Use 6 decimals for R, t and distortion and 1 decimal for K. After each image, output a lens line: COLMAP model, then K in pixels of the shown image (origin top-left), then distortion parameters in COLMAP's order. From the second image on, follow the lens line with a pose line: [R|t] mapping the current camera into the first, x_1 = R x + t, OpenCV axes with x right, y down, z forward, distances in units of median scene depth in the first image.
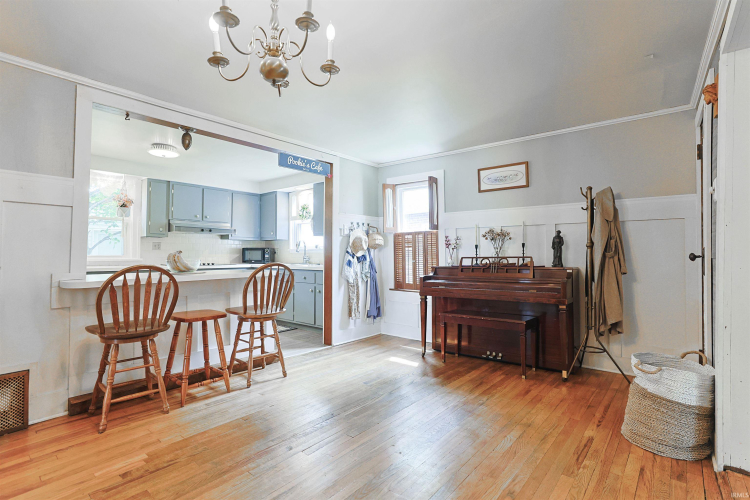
lens RADIAL K [[367.3, 0, 380.2], [0, 367.3, 252.1], [0, 0, 1]] dist [-0.001498, 0.000864]
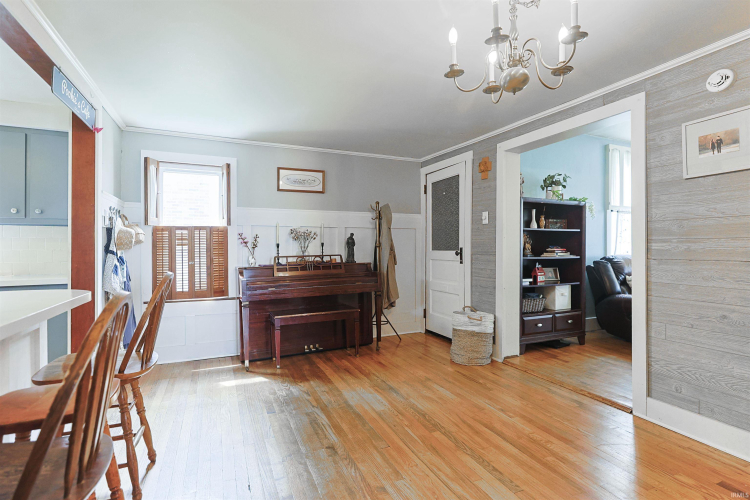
lens RADIAL K [[369.2, 0, 377.8], [0, 369.2, 245.7], [0, 0, 1]] dist [-0.003867, 0.000377]
pose [[0.443857, 0.003452, 0.896091, -0.550687], [0.003143, 0.999980, -0.005409, -0.008444], [-0.896092, 0.005217, 0.443837, 0.343930]]
